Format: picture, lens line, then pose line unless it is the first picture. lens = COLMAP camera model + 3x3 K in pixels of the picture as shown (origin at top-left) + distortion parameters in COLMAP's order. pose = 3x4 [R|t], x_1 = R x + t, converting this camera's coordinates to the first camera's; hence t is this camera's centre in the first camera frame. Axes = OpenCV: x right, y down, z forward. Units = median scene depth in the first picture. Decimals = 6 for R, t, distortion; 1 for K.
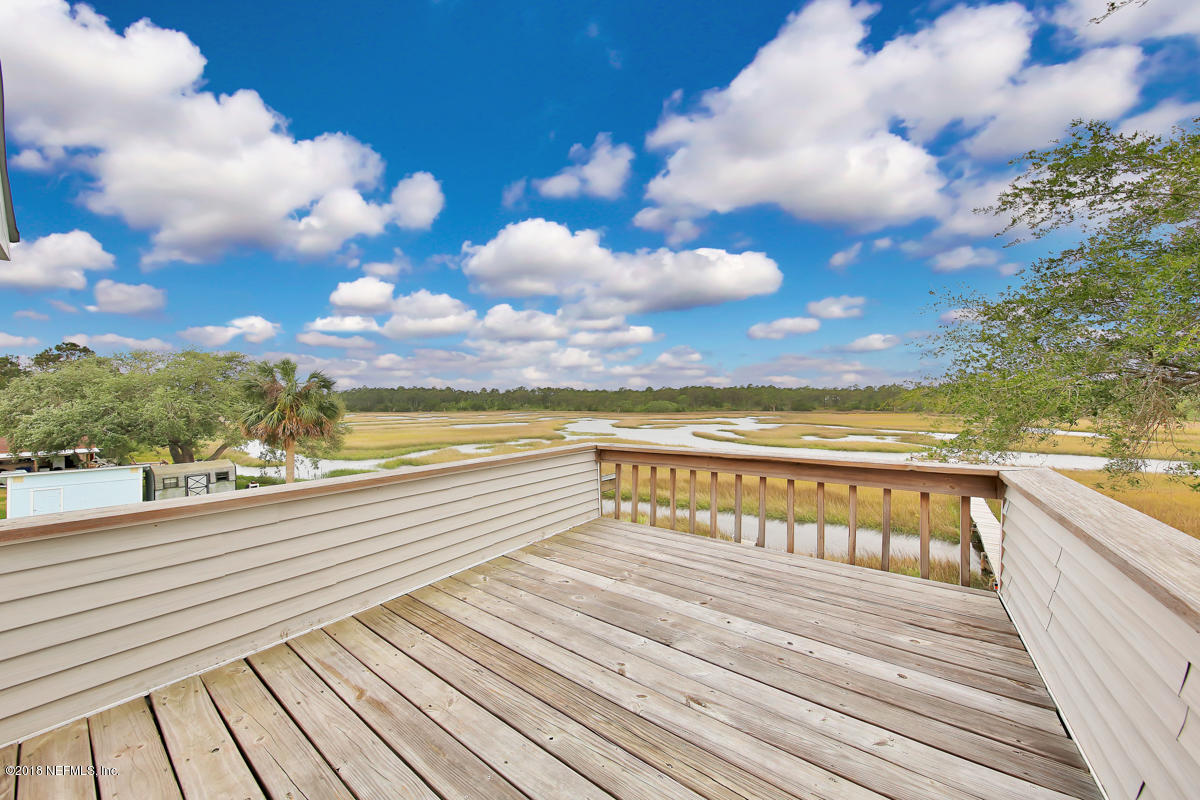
lens RADIAL K [[388.4, 0, 613.2], [0, 388.4, 398.2], [0, 0, 1]] dist [0.000349, -0.005626]
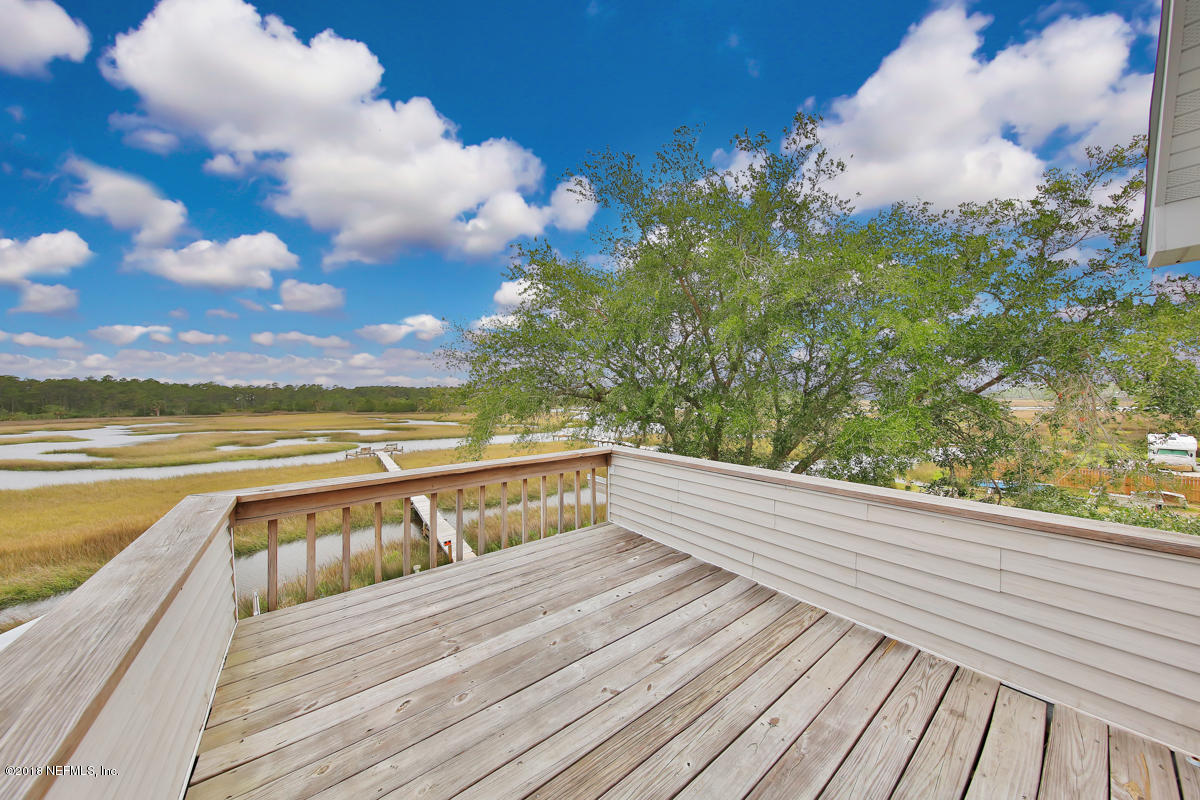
lens RADIAL K [[388.4, 0, 613.2], [0, 388.4, 398.2], [0, 0, 1]] dist [0.000349, -0.005626]
pose [[0.293930, 0.000958, 0.955826, -0.643192], [-0.001863, 0.999998, -0.000430, -0.033078], [-0.955825, -0.001654, 0.293932, 0.494010]]
